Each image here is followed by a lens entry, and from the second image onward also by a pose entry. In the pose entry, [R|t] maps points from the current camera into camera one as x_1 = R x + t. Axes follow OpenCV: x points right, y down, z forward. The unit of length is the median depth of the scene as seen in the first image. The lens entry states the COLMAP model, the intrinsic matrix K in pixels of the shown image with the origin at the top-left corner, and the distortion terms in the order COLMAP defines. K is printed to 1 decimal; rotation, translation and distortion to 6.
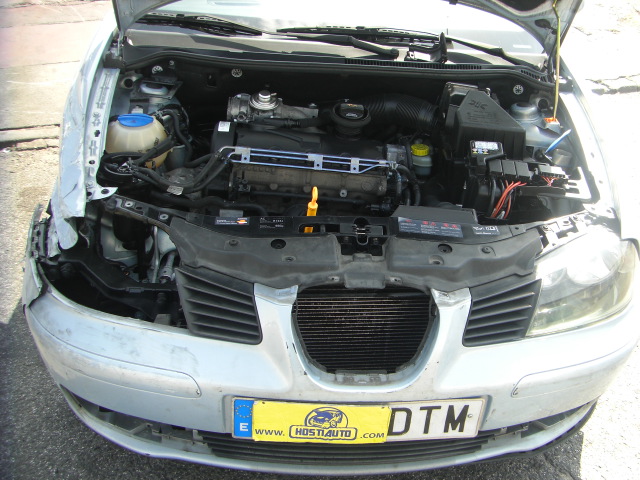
lens RADIAL K [[726.8, 0, 382.3], [0, 726.8, 238.7], [0, 0, 1]] dist [-0.192174, 0.160821]
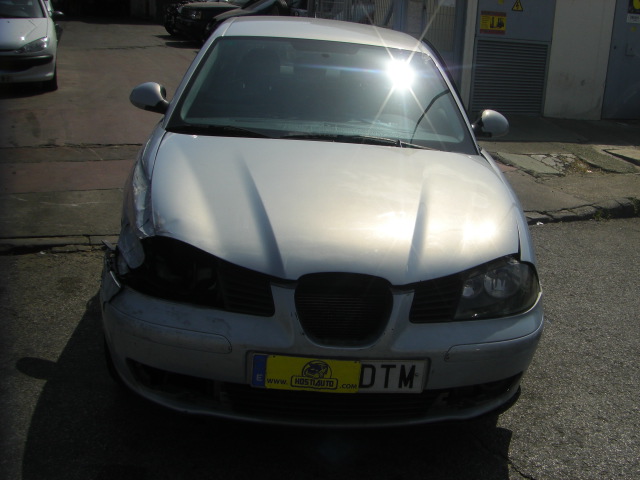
lens RADIAL K [[726.8, 0, 382.3], [0, 726.8, 238.7], [0, 0, 1]] dist [-0.192174, 0.160821]
pose [[0.999485, -0.001365, 0.032072, 0.007920], [0.008691, 0.973292, -0.229405, 0.308559], [-0.030903, 0.229565, 0.972803, -0.459382]]
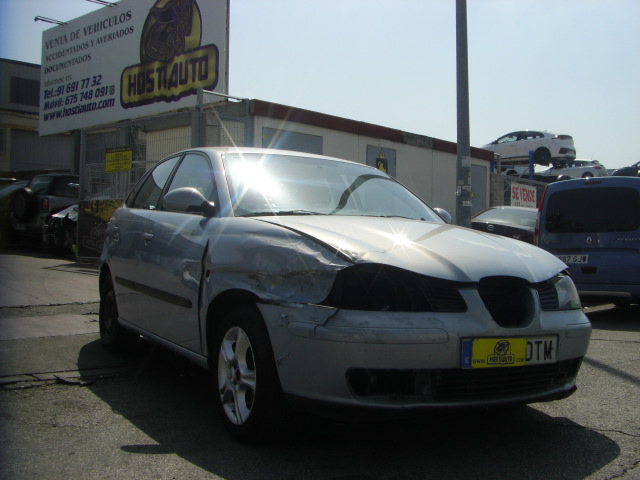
lens RADIAL K [[726.8, 0, 382.3], [0, 726.8, 238.7], [0, 0, 1]] dist [-0.192174, 0.160821]
pose [[0.882850, -0.048739, 0.467120, -1.165291], [0.270025, 0.866451, -0.419939, 0.672682], [-0.384270, 0.496877, 0.778107, -0.477798]]
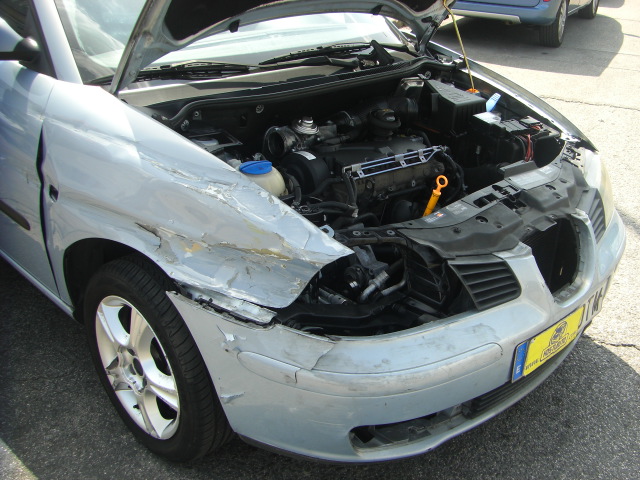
lens RADIAL K [[726.8, 0, 382.3], [0, 726.8, 238.7], [0, 0, 1]] dist [-0.192174, 0.160821]
pose [[0.737979, -0.327614, 0.589962, -0.955285], [0.332661, 0.937256, 0.104348, -0.138744], [-0.587131, 0.119250, 0.800660, 0.129120]]
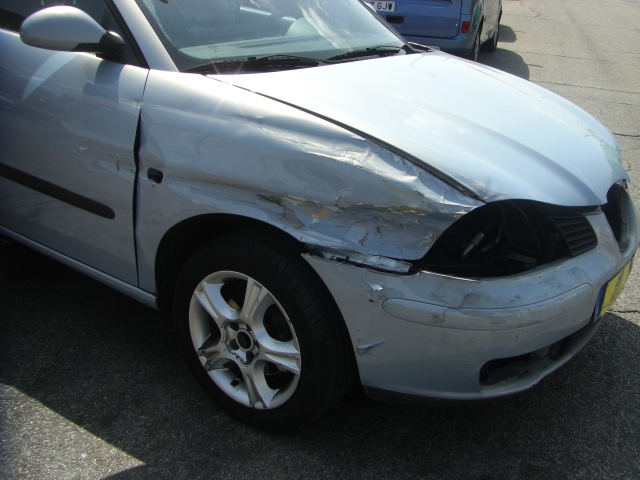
lens RADIAL K [[726.8, 0, 382.3], [0, 726.8, 238.7], [0, 0, 1]] dist [-0.192174, 0.160821]
pose [[0.610595, -0.321884, 0.723577, -1.346208], [0.362447, 0.925950, 0.106057, -0.159302], [-0.704135, 0.197501, 0.682047, 0.297141]]
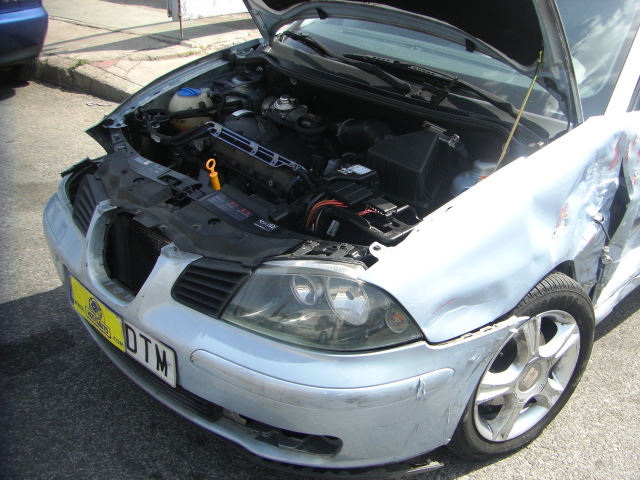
lens RADIAL K [[726.8, 0, 382.3], [0, 726.8, 238.7], [0, 0, 1]] dist [-0.192174, 0.160821]
pose [[0.672719, 0.286128, -0.682334, 1.047170], [-0.370797, 0.928410, 0.023745, -0.087213], [0.640280, 0.237033, 0.730655, 0.343447]]
